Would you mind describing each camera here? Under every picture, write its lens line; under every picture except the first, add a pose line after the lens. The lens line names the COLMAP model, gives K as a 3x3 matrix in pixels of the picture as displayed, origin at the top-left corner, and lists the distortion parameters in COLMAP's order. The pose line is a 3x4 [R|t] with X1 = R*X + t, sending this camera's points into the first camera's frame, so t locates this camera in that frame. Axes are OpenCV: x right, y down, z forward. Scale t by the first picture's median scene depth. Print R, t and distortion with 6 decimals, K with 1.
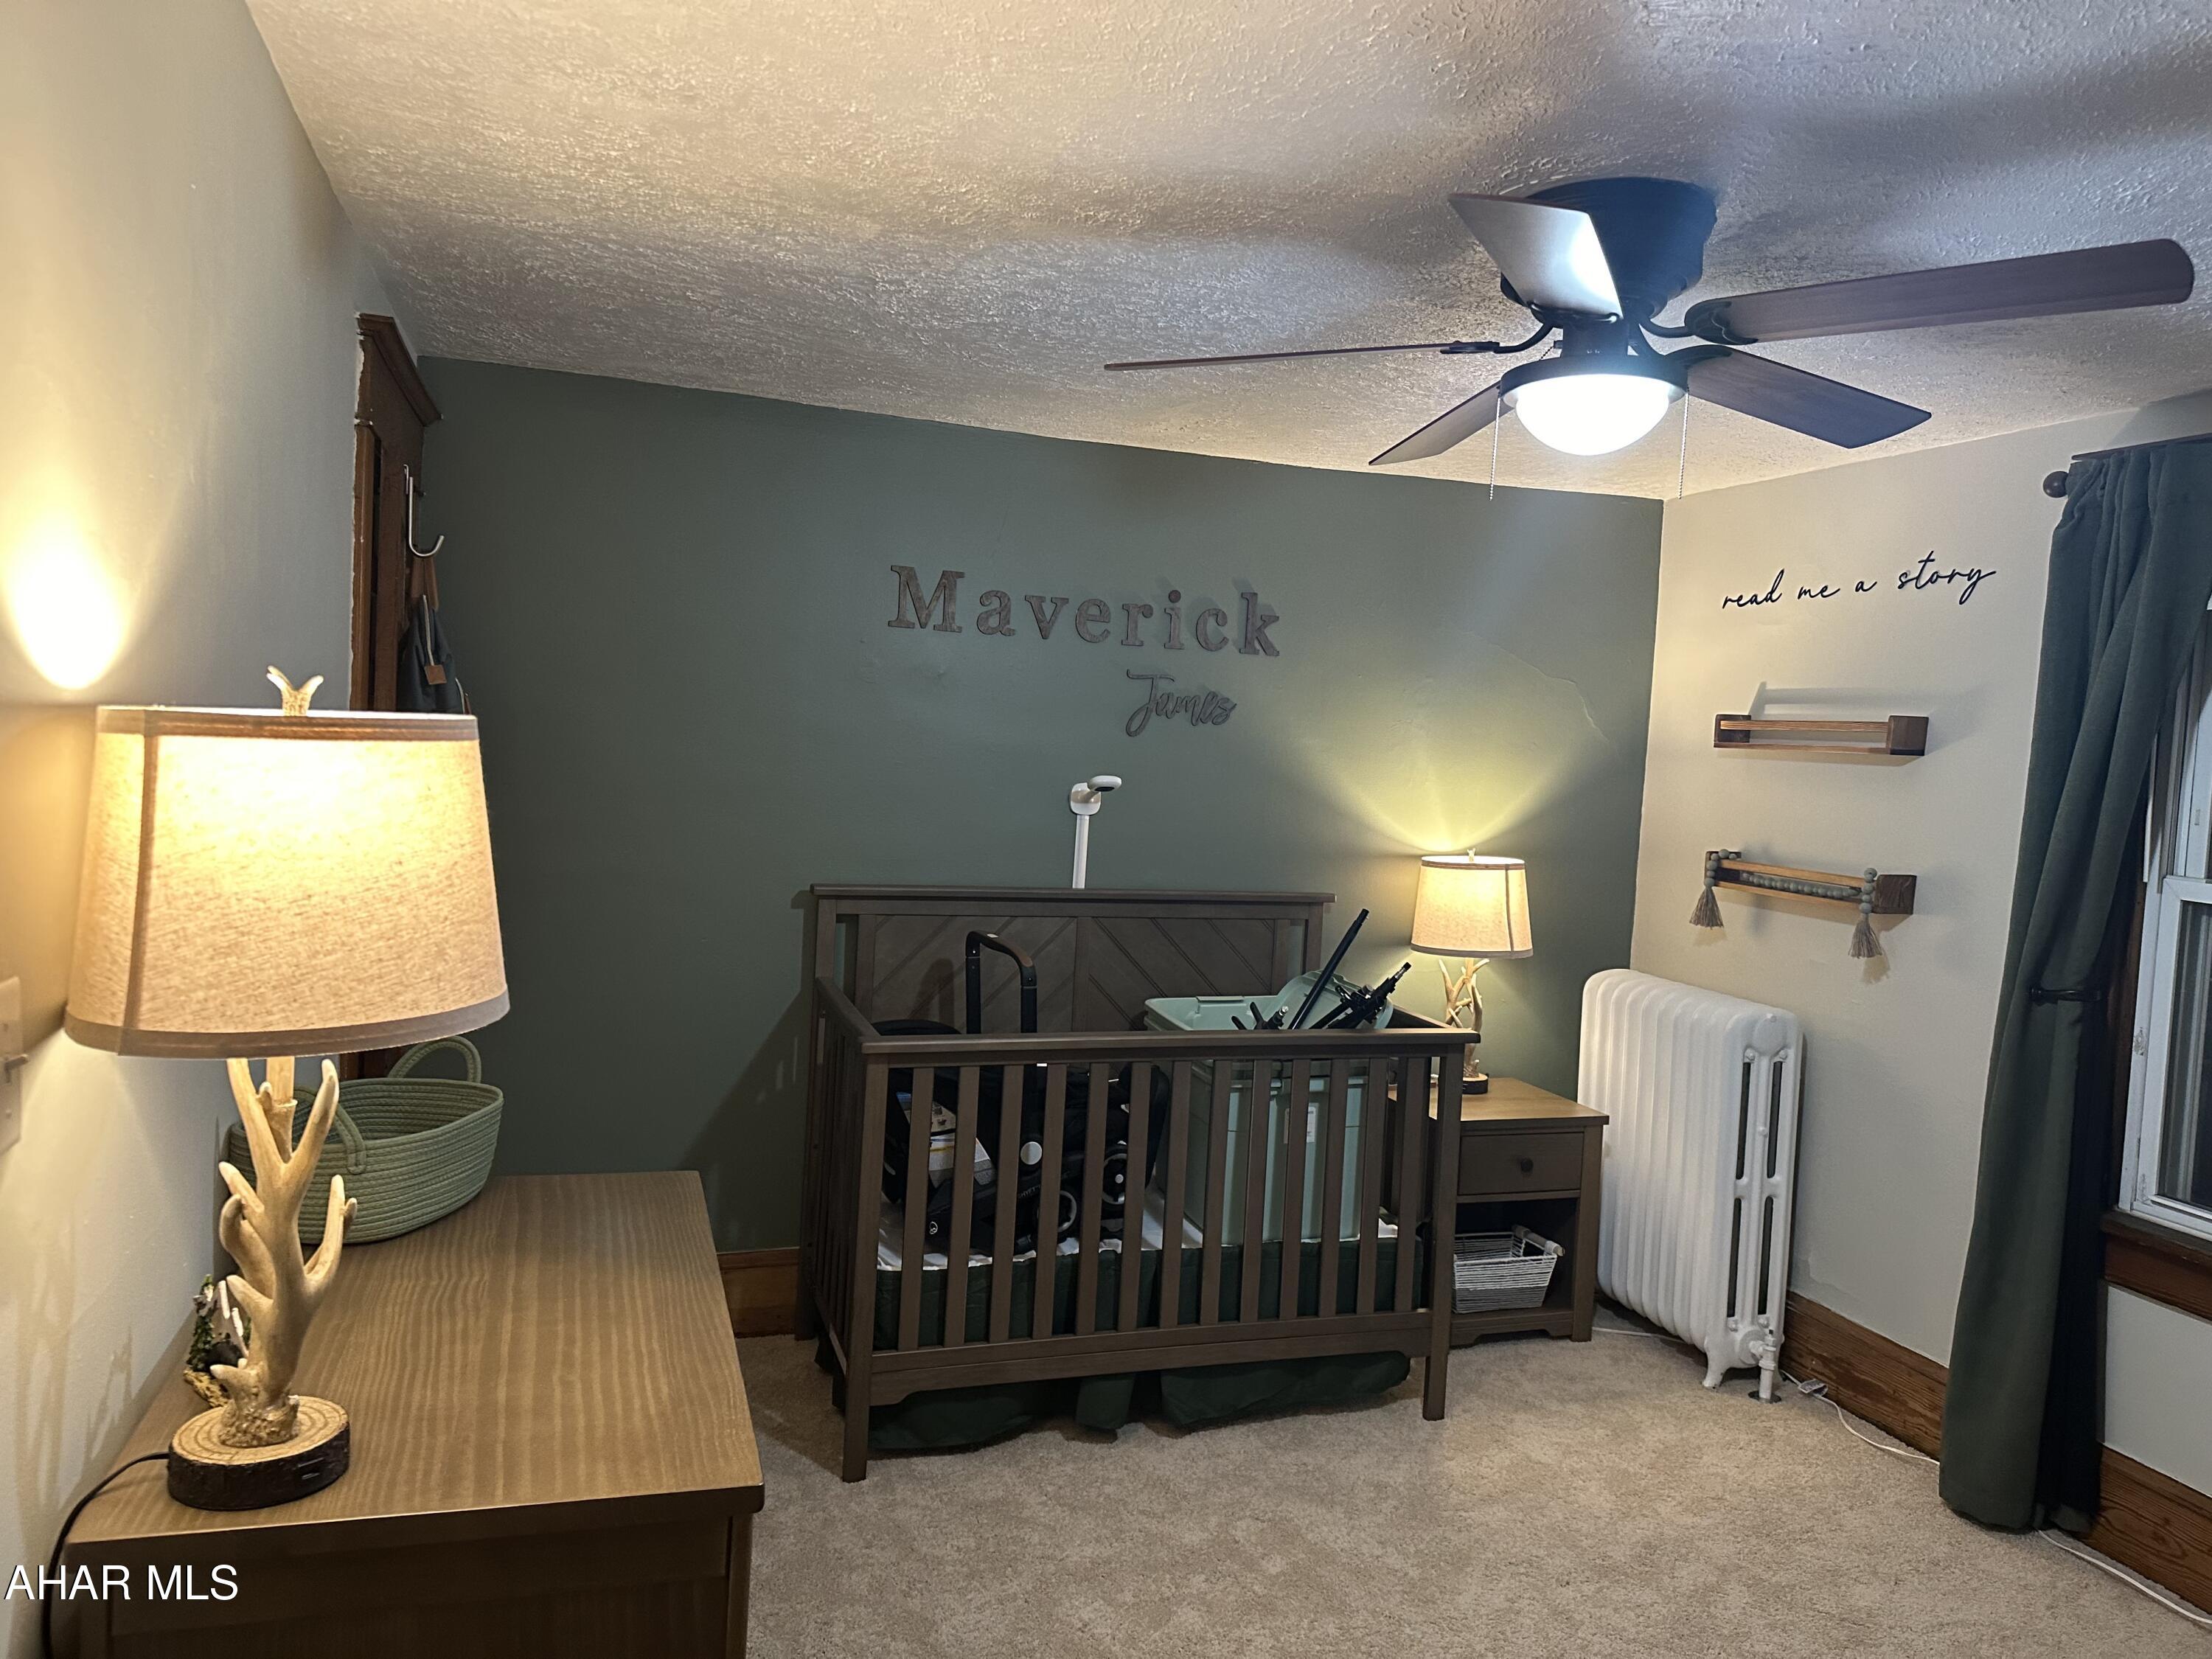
lens RADIAL K [[1603.7, 0, 1106.0], [0, 1603.7, 829.5], [0, 0, 1]] dist [0.007409, -0.008207]
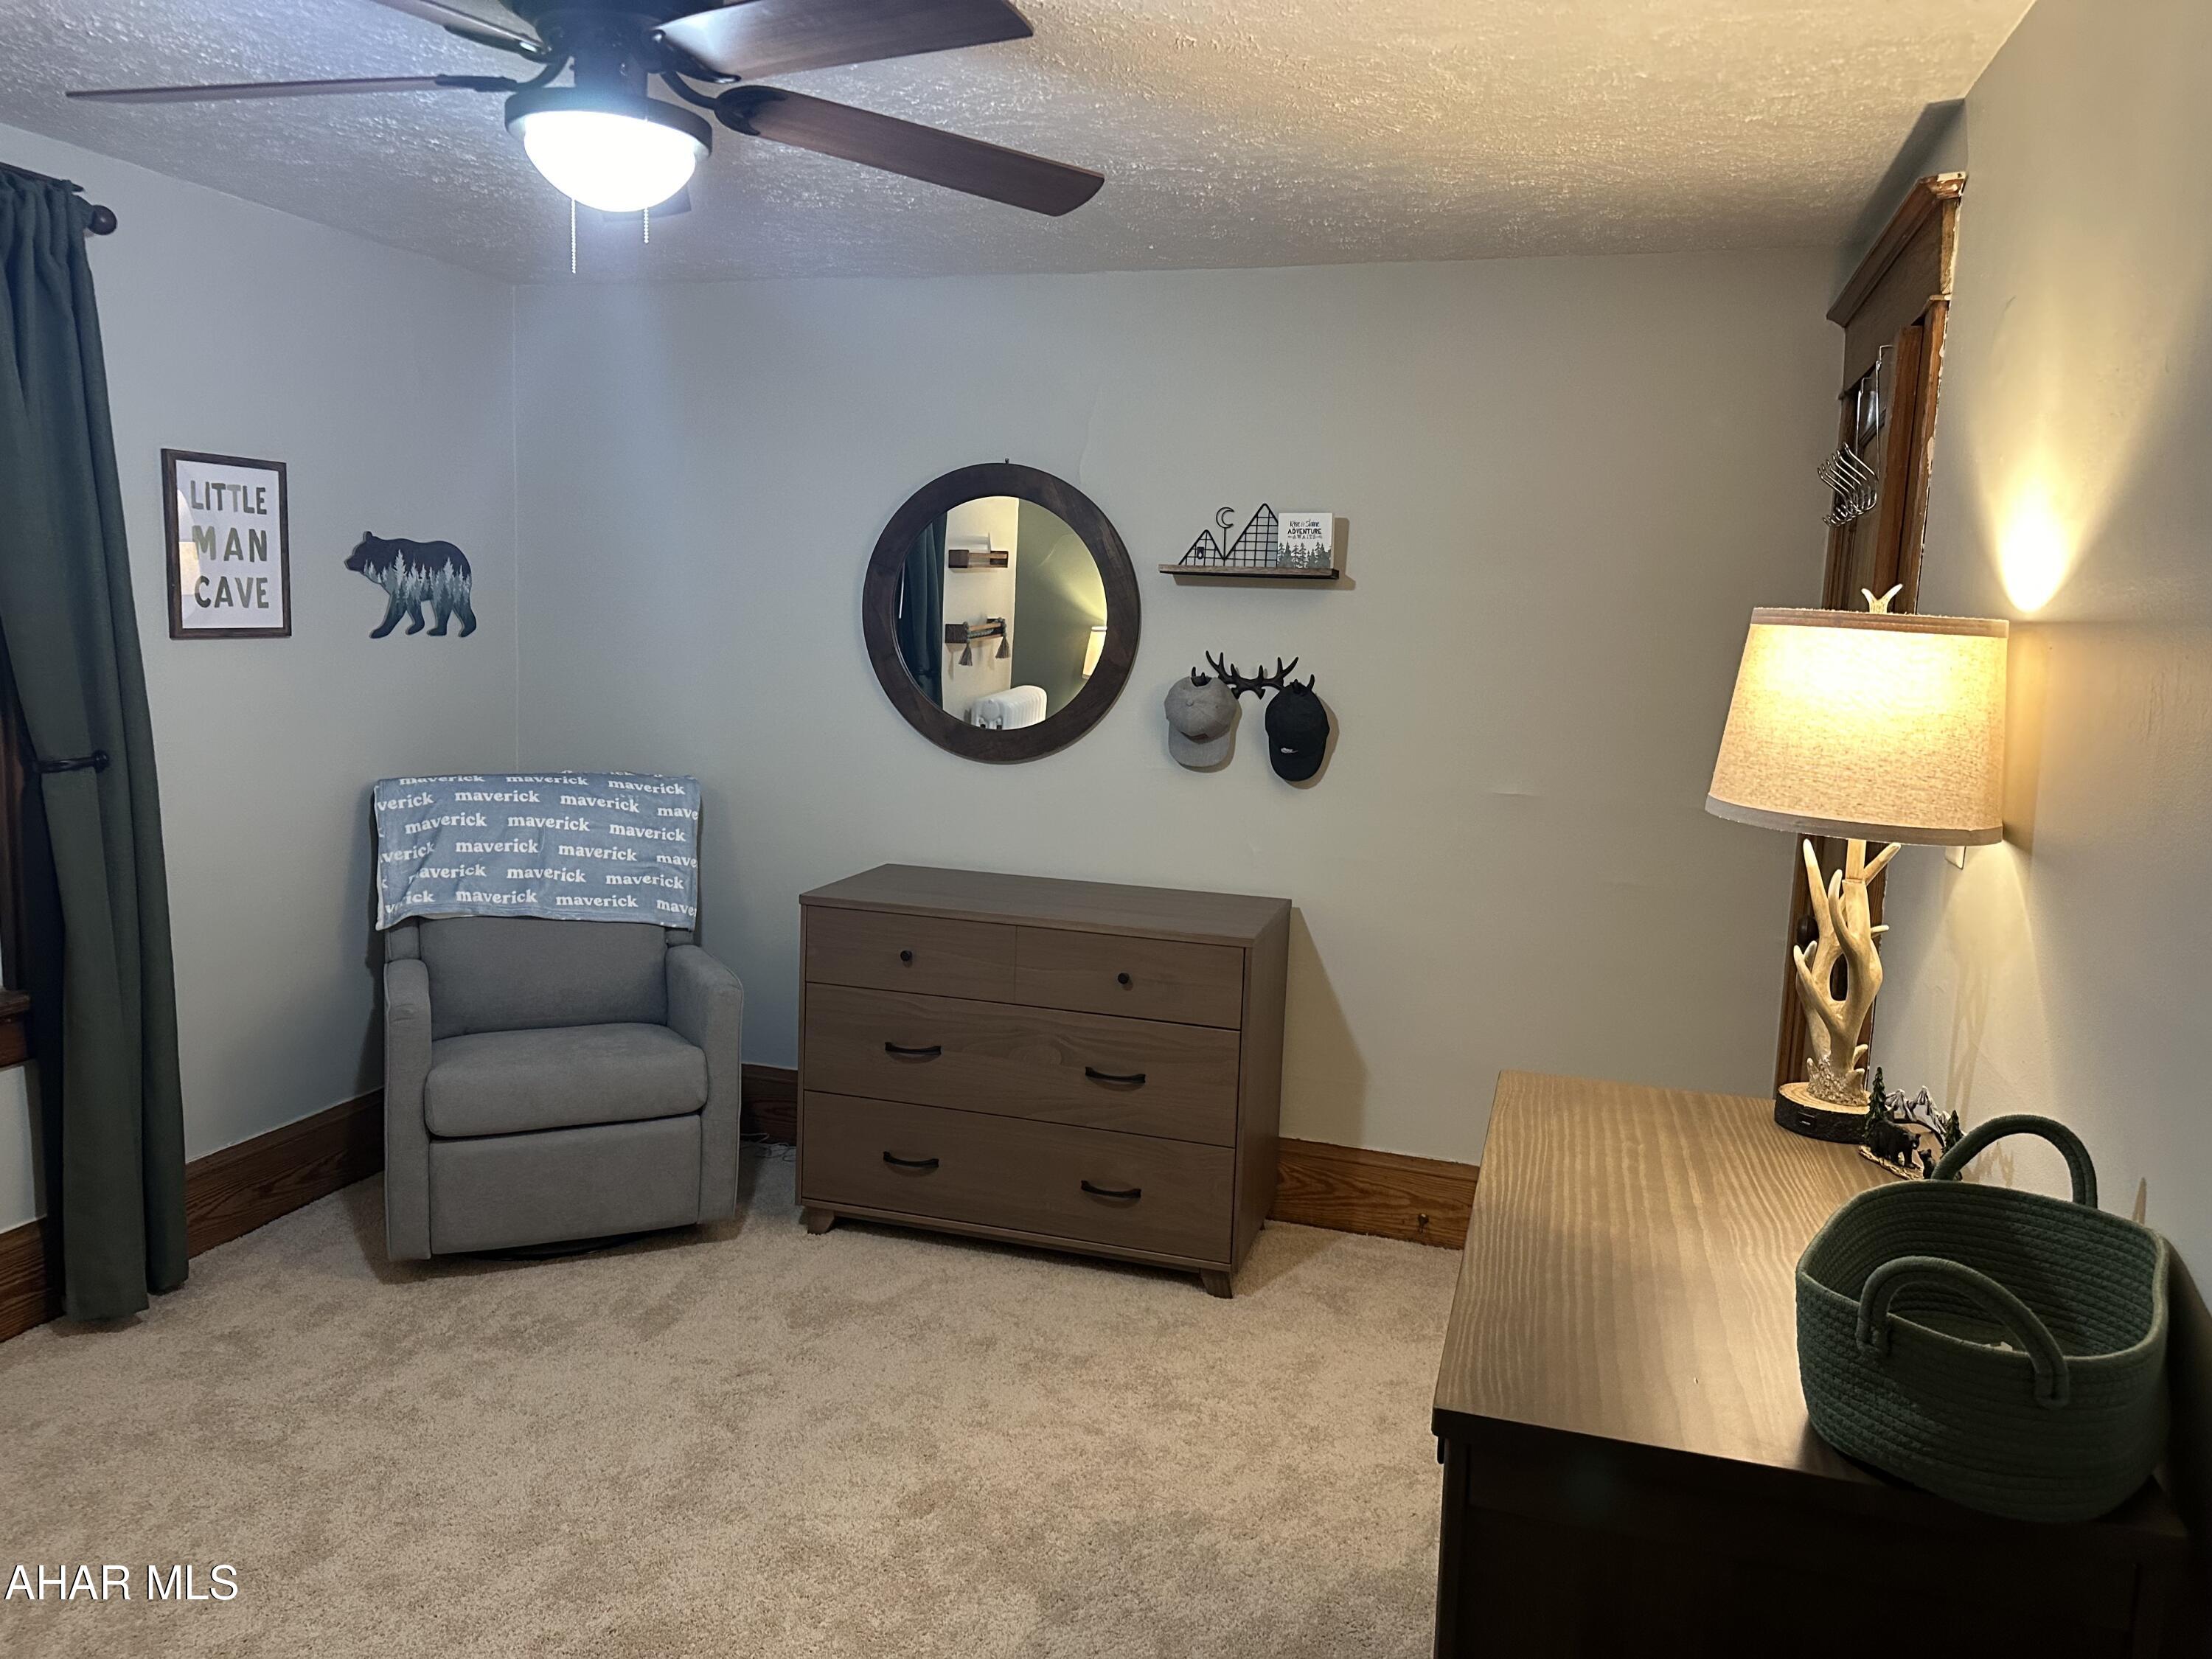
lens RADIAL K [[1603.7, 0, 1106.0], [0, 1603.7, 829.5], [0, 0, 1]] dist [0.007409, -0.008207]
pose [[-0.820790, -0.154192, 0.550026, -0.285776], [-0.048352, 0.978178, 0.202063, -0.052858], [-0.569180, 0.139257, -0.810334, 0.972936]]
